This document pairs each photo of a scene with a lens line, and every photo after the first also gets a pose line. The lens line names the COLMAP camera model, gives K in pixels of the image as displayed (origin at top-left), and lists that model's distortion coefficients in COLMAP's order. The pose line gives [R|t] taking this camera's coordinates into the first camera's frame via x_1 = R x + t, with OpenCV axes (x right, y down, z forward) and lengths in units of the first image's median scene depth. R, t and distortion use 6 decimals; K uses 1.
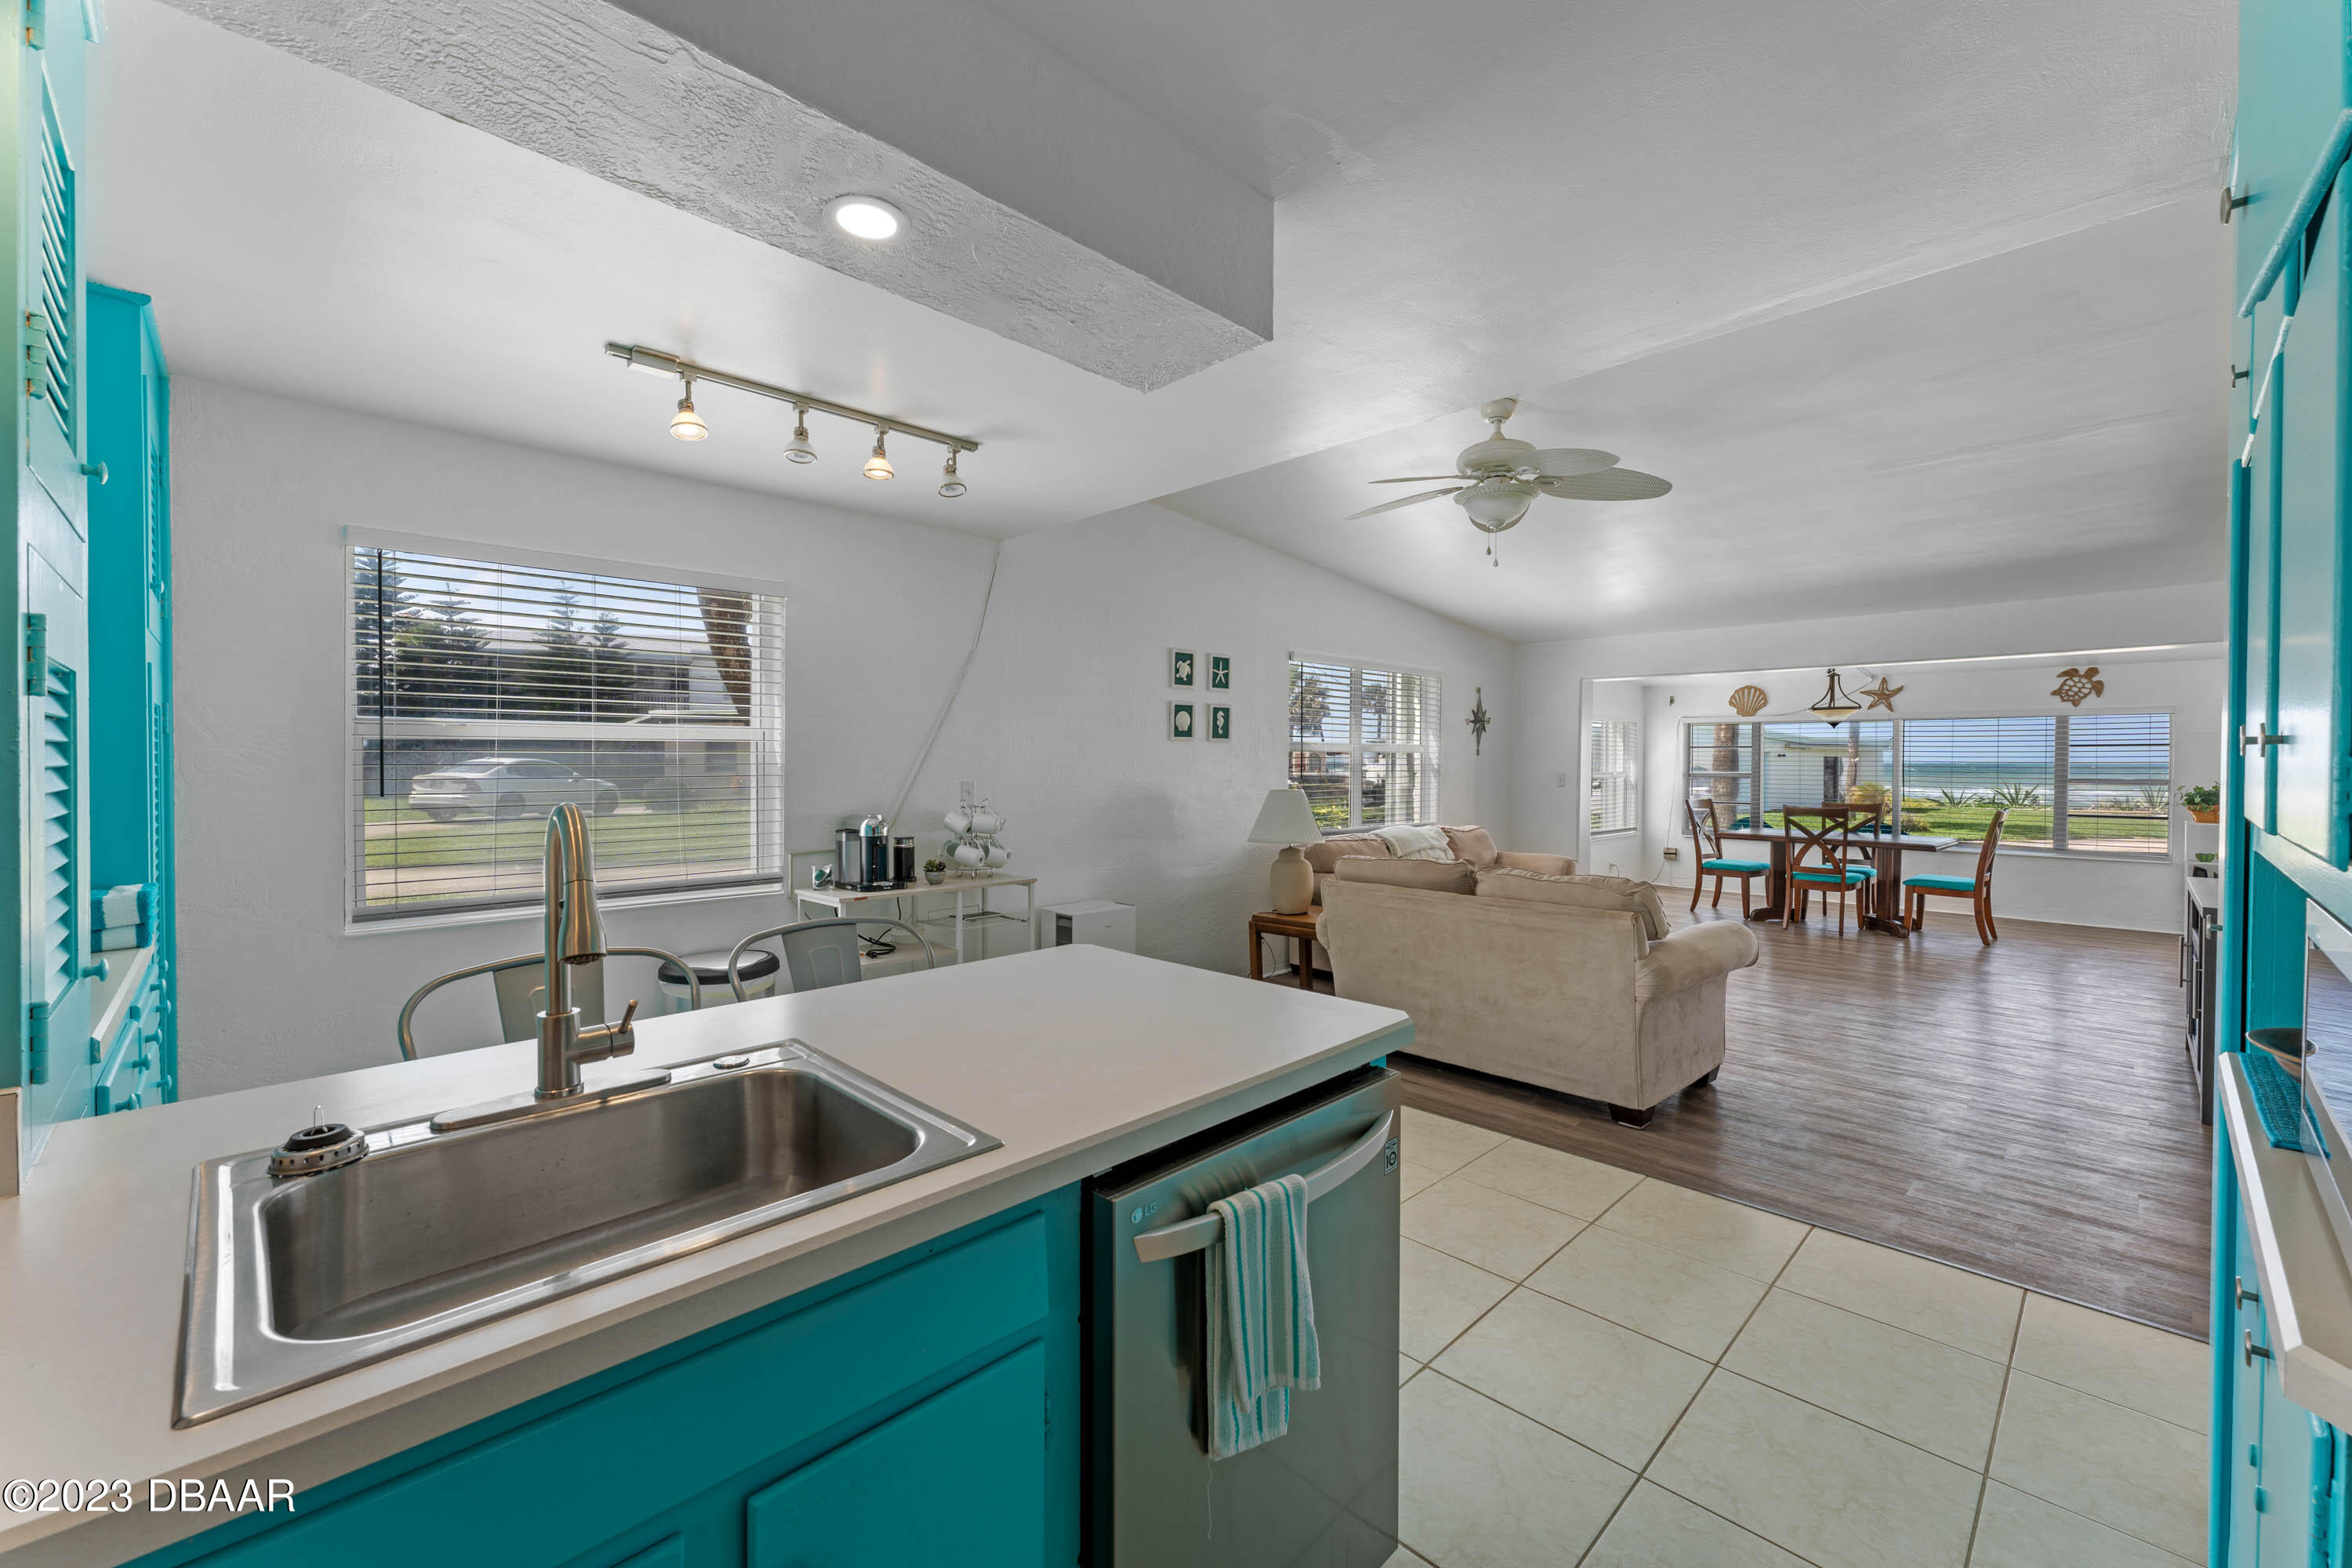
lens RADIAL K [[966.8, 0, 1174.9], [0, 966.8, 781.6], [0, 0, 1]] dist [-0.000266, 0.000915]
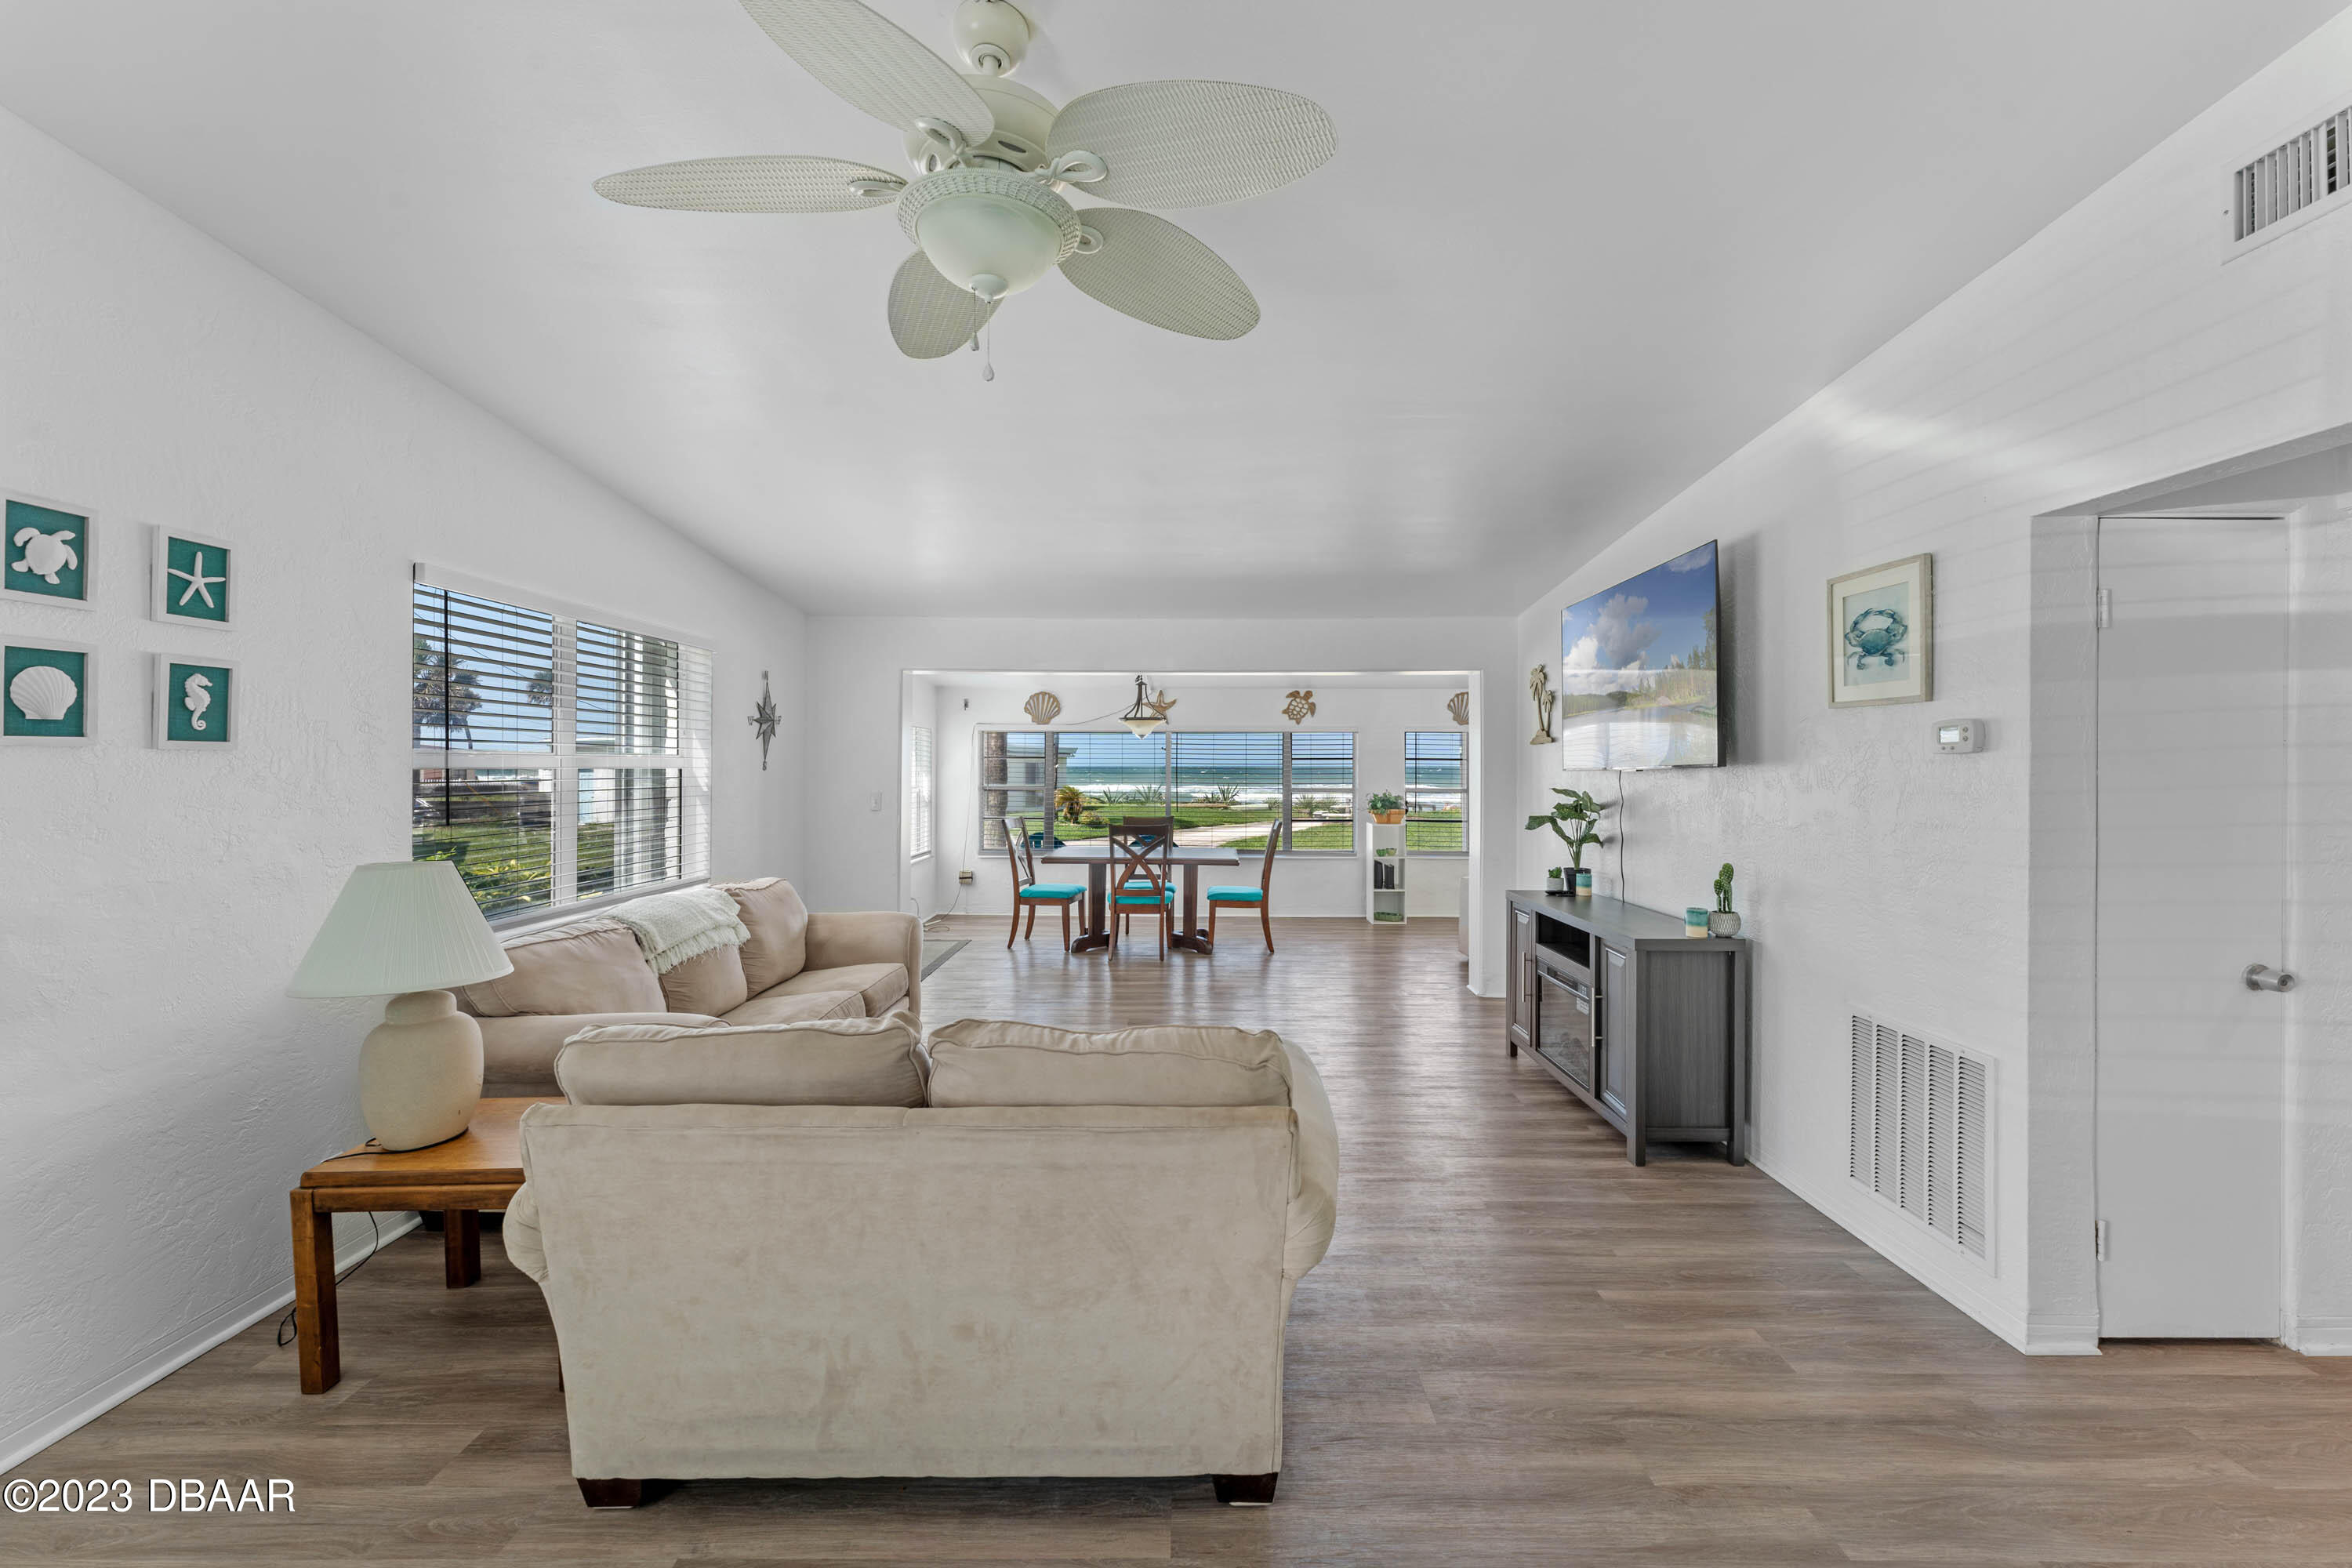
lens RADIAL K [[966.8, 0, 1183.7], [0, 966.8, 768.5], [0, 0, 1]] dist [-0.000266, 0.000915]
pose [[0.703955, -0.003846, 0.710234, 0.038784], [0.016025, 0.999817, -0.010468, -0.017331], [-0.710064, 0.018750, 0.703888, 0.326027]]
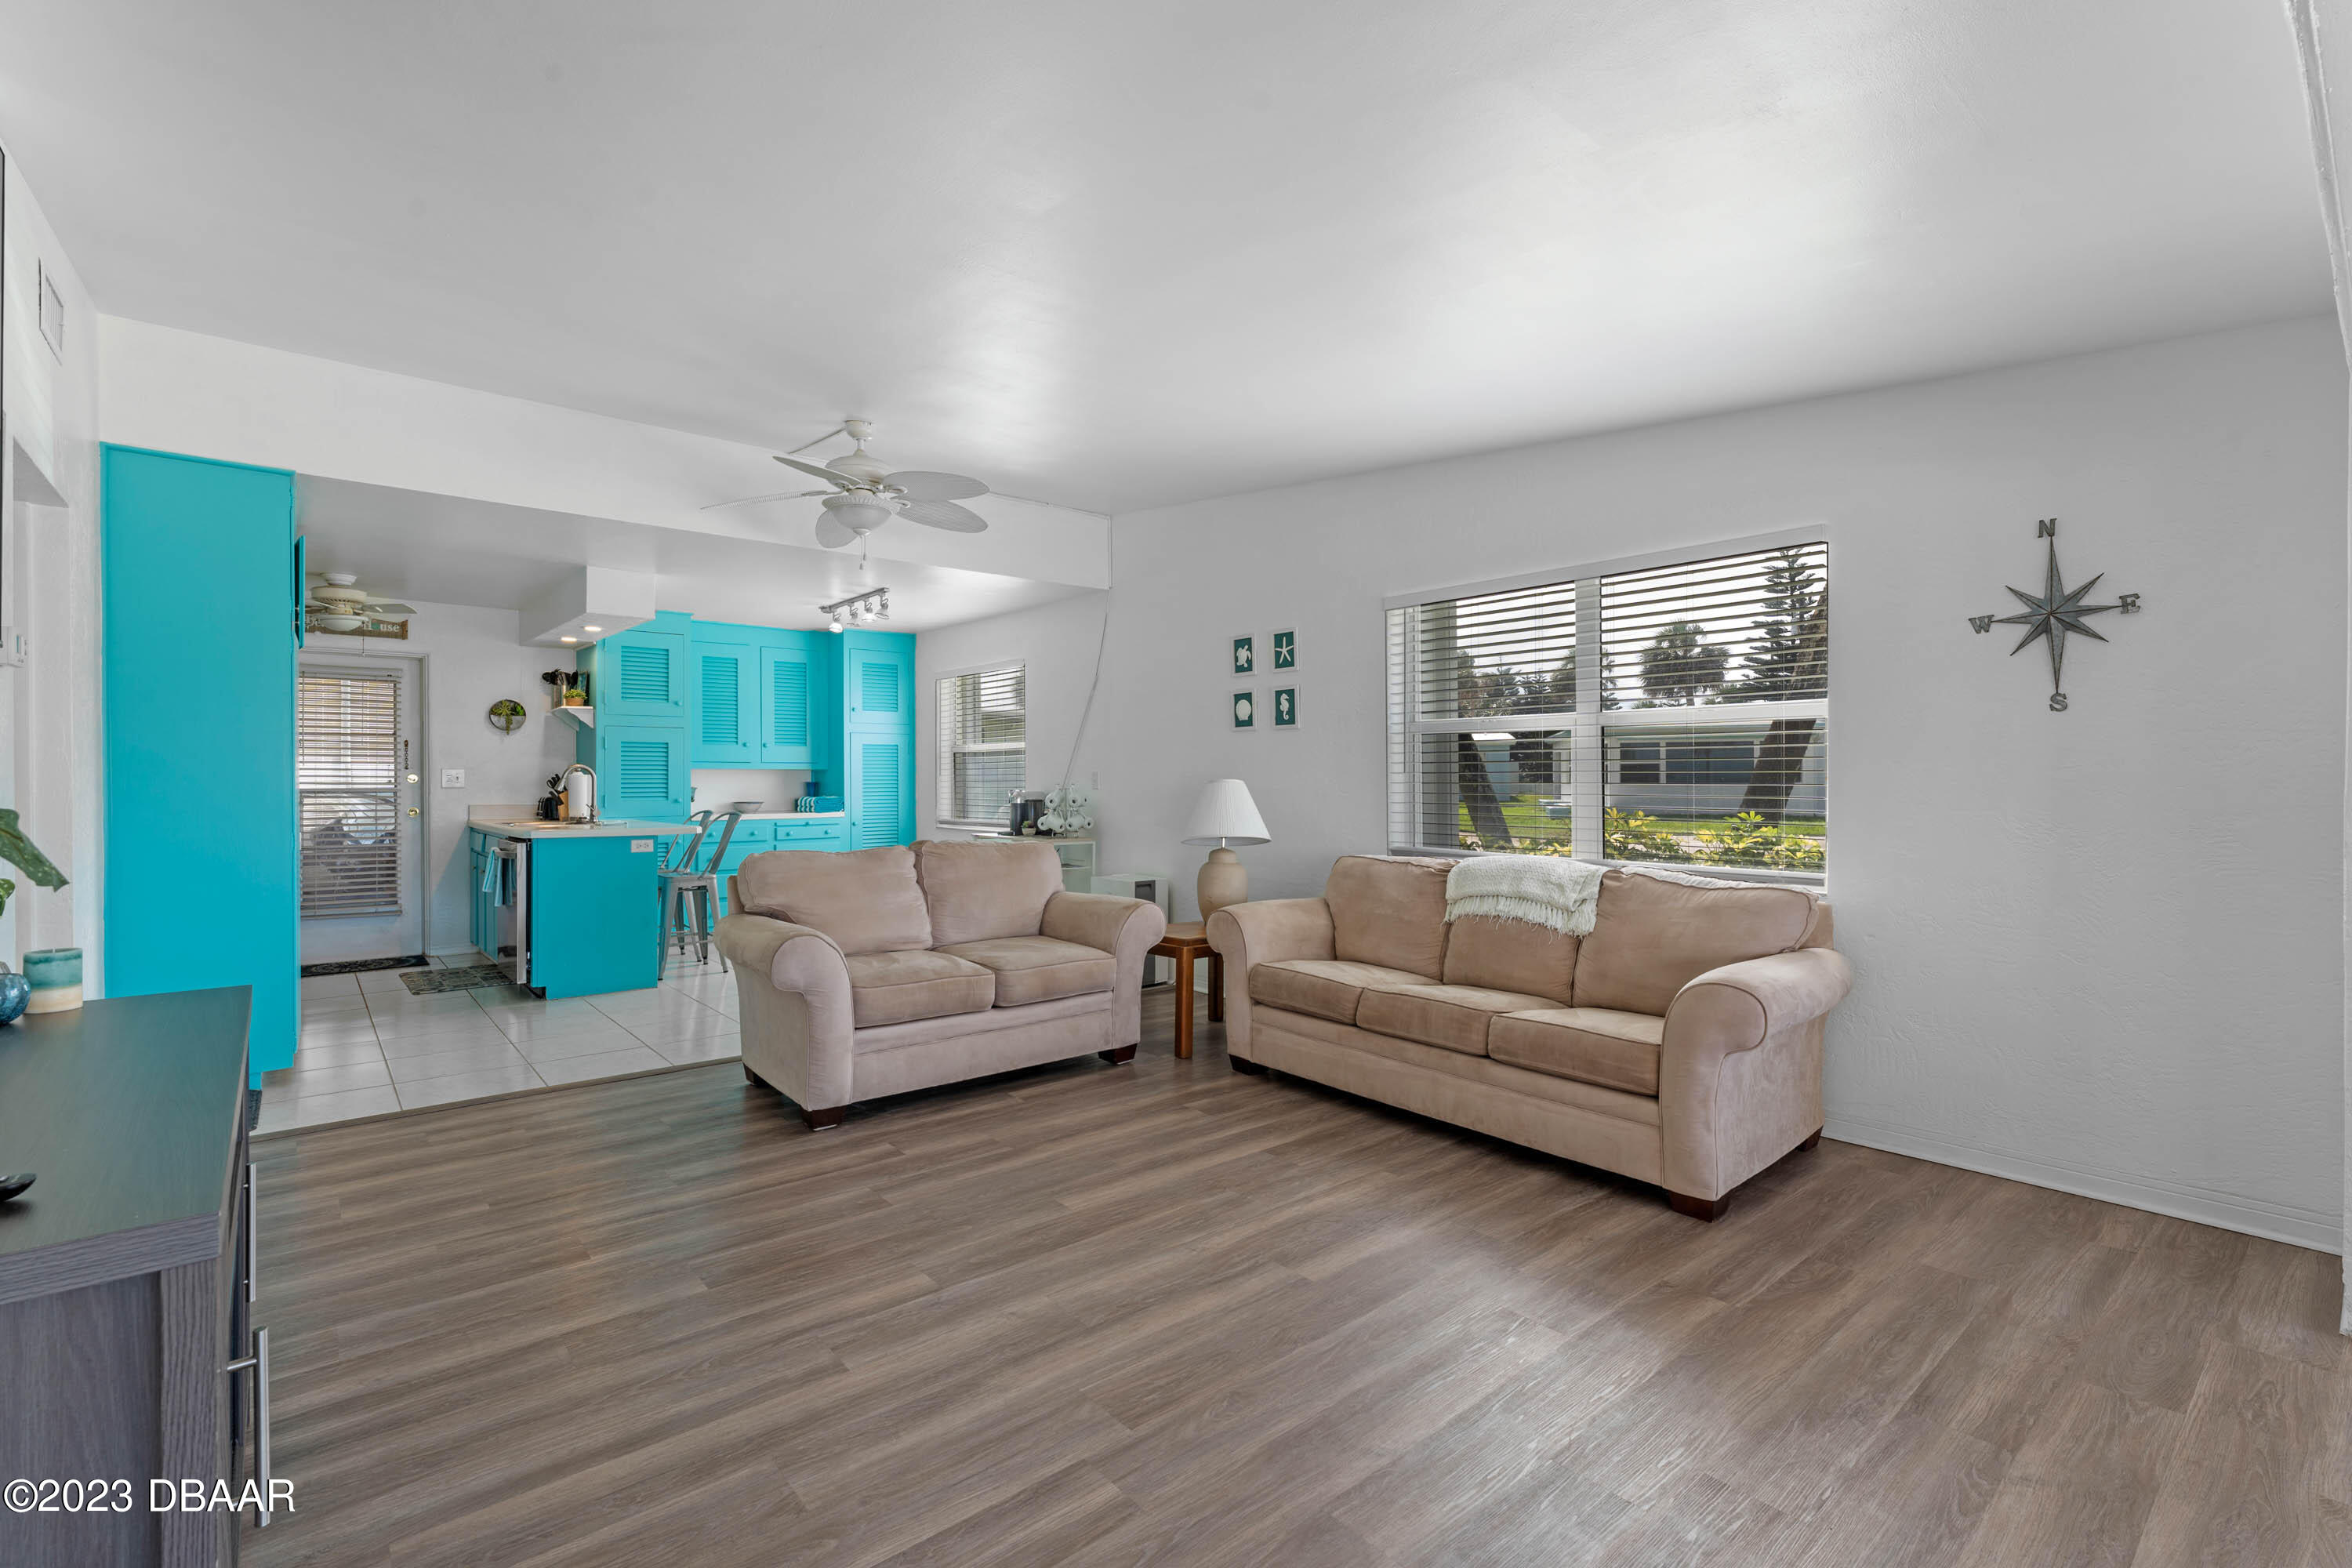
lens RADIAL K [[1042.5, 0, 1171.2], [0, 1042.5, 776.4], [0, 0, 1]] dist [-0.001345, -0.000933]
pose [[-0.080961, -0.006959, -0.996693, 0.777049], [-0.019156, 0.999802, -0.005425, 0.007007], [0.996533, 0.018654, -0.081079, 0.761064]]
